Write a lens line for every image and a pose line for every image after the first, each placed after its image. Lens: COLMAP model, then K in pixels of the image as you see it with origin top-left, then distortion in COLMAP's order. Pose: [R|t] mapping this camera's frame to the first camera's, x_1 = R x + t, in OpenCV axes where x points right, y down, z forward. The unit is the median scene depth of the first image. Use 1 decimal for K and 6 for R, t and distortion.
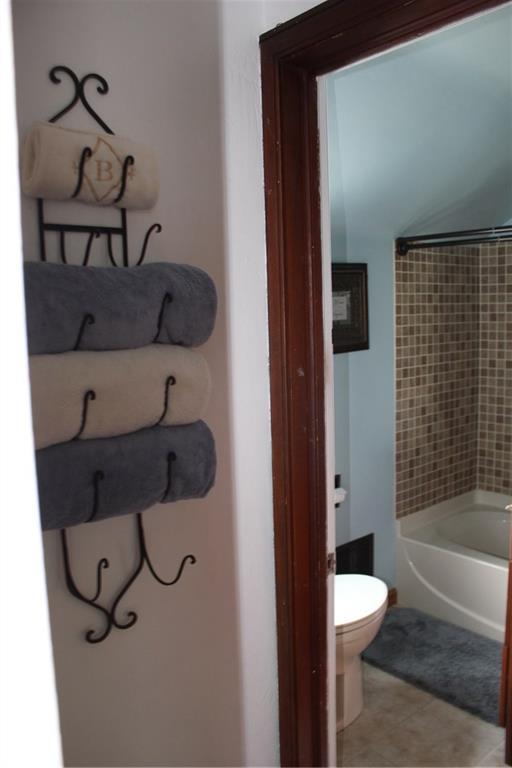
lens RADIAL K [[644.7, 0, 259.9], [0, 644.7, 383.1], [0, 0, 1]] dist [-0.161341, 0.154236]
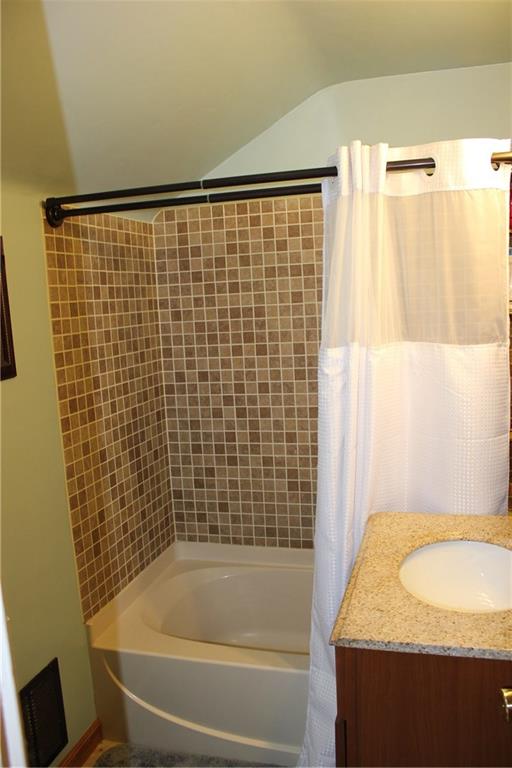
lens RADIAL K [[644.7, 0, 259.9], [0, 644.7, 383.1], [0, 0, 1]] dist [-0.161341, 0.154236]
pose [[0.836397, -0.092976, 0.540181, 0.032523], [0.097899, 0.995002, 0.019677, -0.030424], [-0.539311, 0.036426, 0.841319, 0.313538]]
